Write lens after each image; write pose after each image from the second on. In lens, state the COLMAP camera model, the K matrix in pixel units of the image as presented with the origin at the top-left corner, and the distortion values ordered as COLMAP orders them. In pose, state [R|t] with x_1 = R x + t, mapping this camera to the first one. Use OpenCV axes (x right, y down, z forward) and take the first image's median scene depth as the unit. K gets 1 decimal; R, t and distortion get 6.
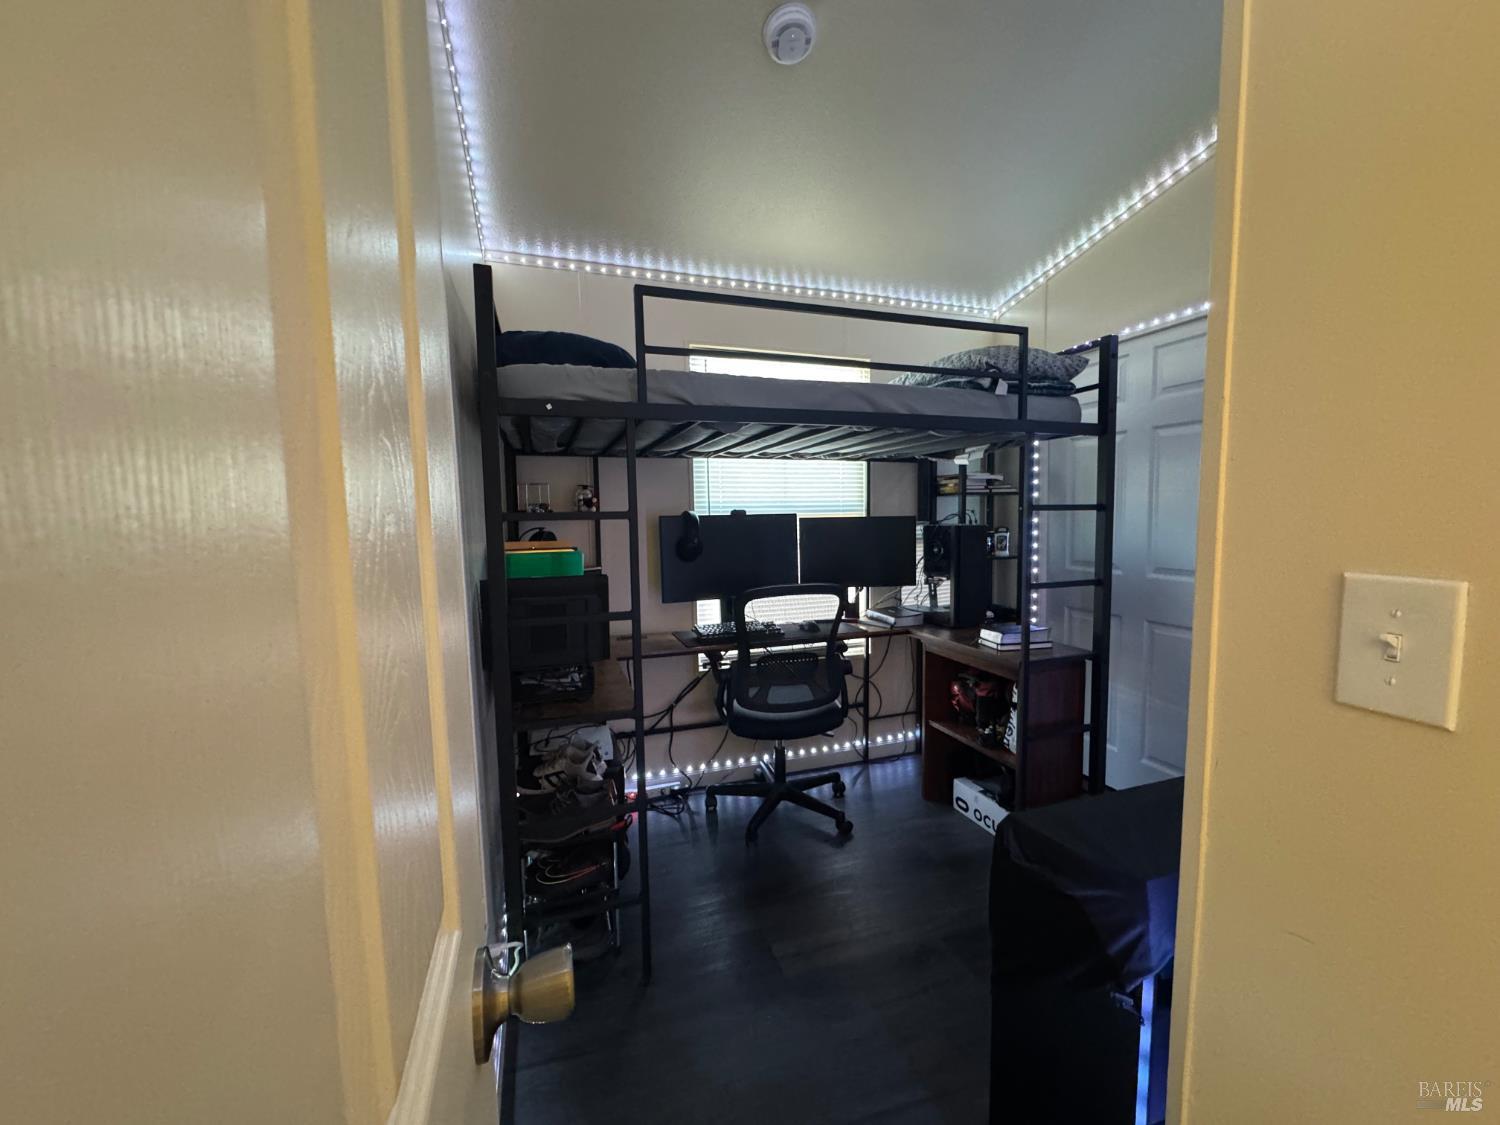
lens RADIAL K [[597.3, 0, 749.0], [0, 597.3, 562.1], [0, 0, 1]] dist [-0.002454, 0.000043]
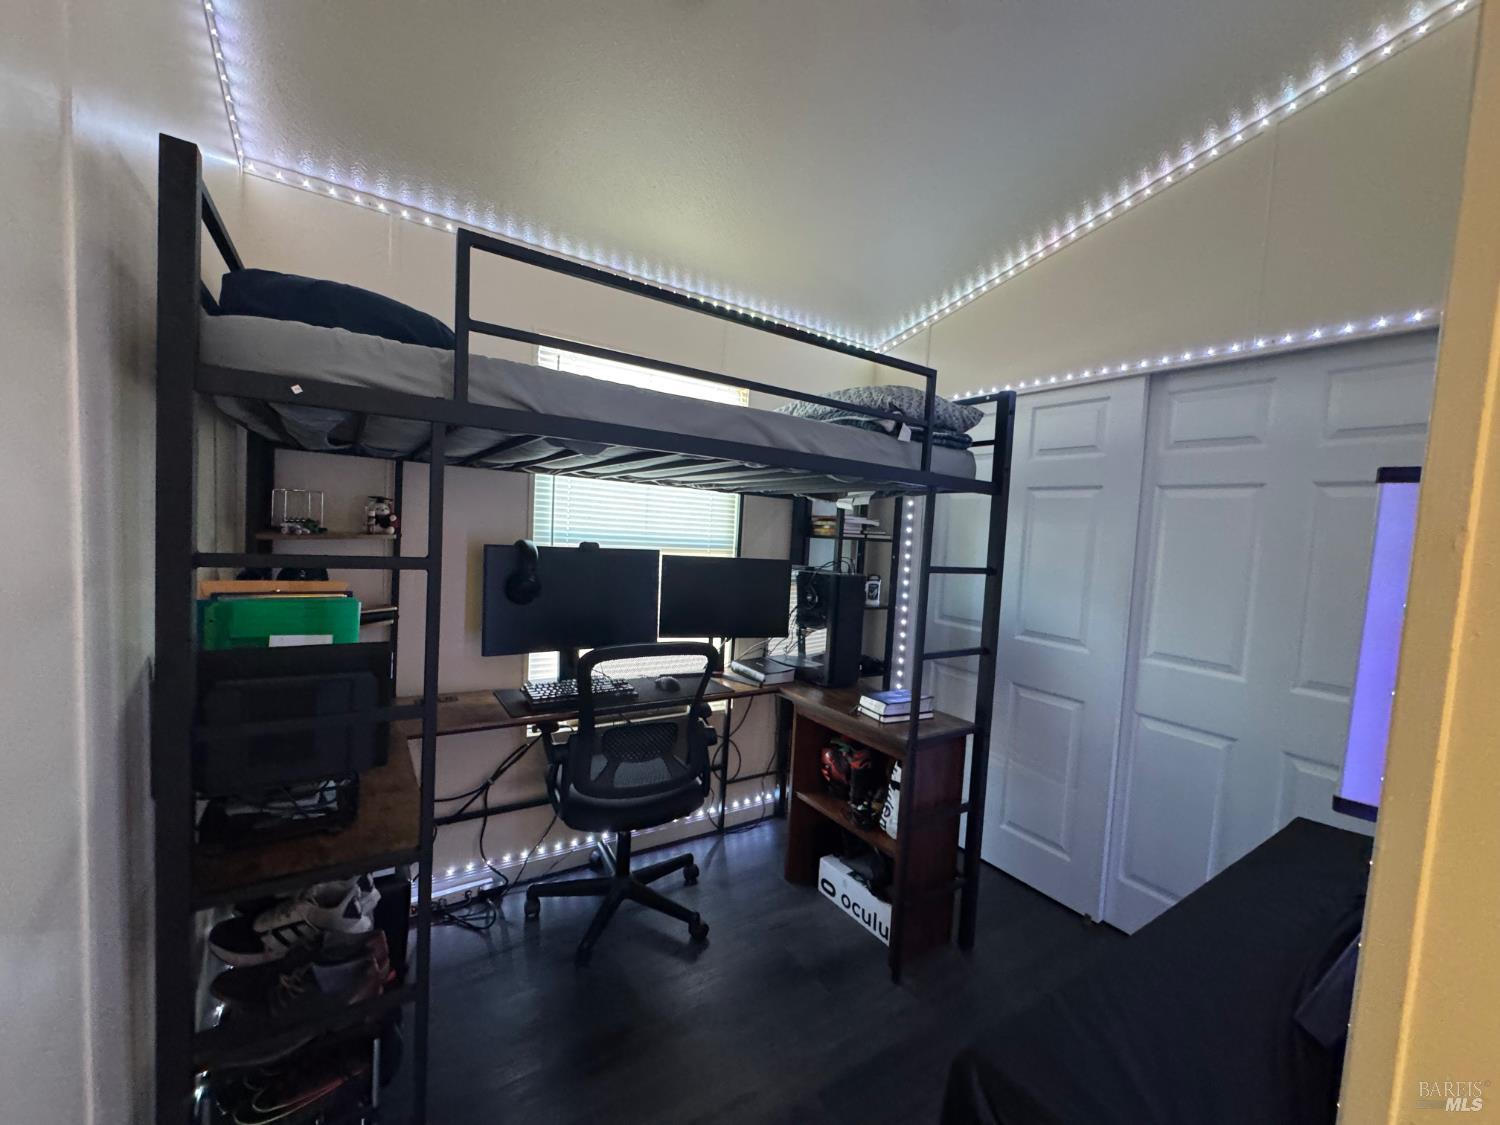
lens RADIAL K [[597.3, 0, 746.7], [0, 597.3, 563.0], [0, 0, 1]] dist [-0.002454, 0.000043]
pose [[0.966534, 0.057441, 0.250026, -0.013600], [-0.052262, 0.998260, -0.027309, -0.051935], [-0.251160, 0.013328, 0.967854, 0.166839]]
